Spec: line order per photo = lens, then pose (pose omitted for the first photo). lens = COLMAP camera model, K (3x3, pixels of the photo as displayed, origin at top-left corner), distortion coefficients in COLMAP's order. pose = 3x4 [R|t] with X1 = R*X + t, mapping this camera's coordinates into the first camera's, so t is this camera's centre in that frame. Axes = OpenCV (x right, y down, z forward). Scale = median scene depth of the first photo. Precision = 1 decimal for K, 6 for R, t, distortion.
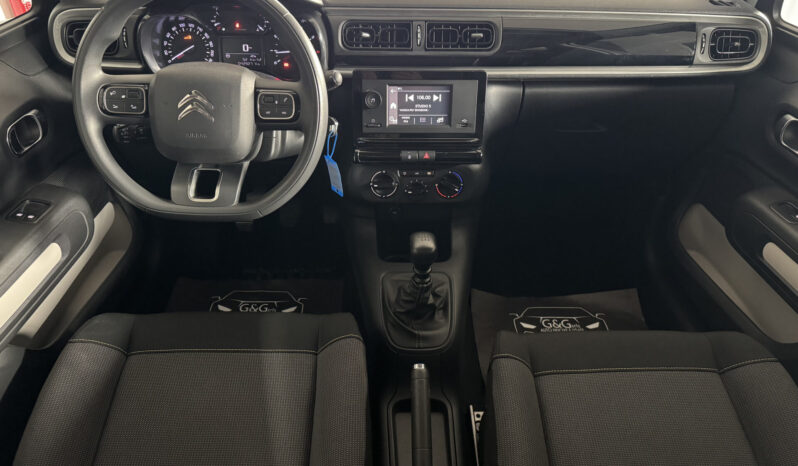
lens RADIAL K [[577.9, 0, 378.9], [0, 577.9, 230.0], [0, 0, 1]] dist [0.035685, 0.000297]
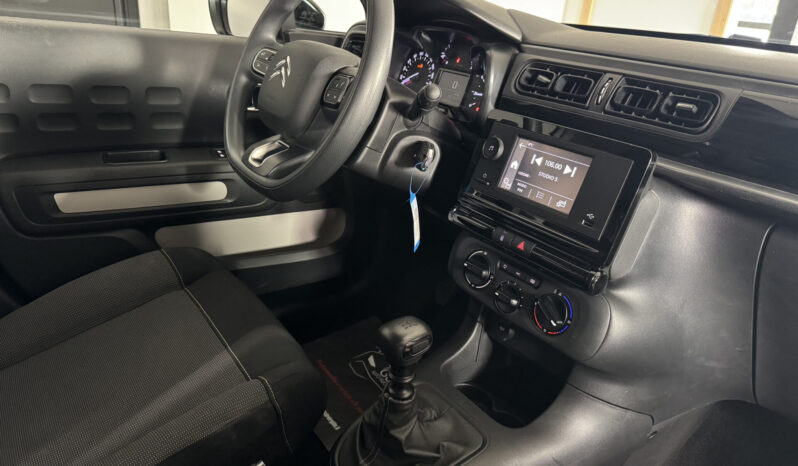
lens RADIAL K [[560.5, 0, 399.0], [0, 560.5, 233.0], [0, 0, 1]] dist [0.103923, -0.315848]
pose [[0.567467, 0.336057, -0.751696, 0.488841], [-0.531704, 0.846621, -0.022897, -0.051863], [0.628707, 0.412673, 0.659112, 0.486125]]
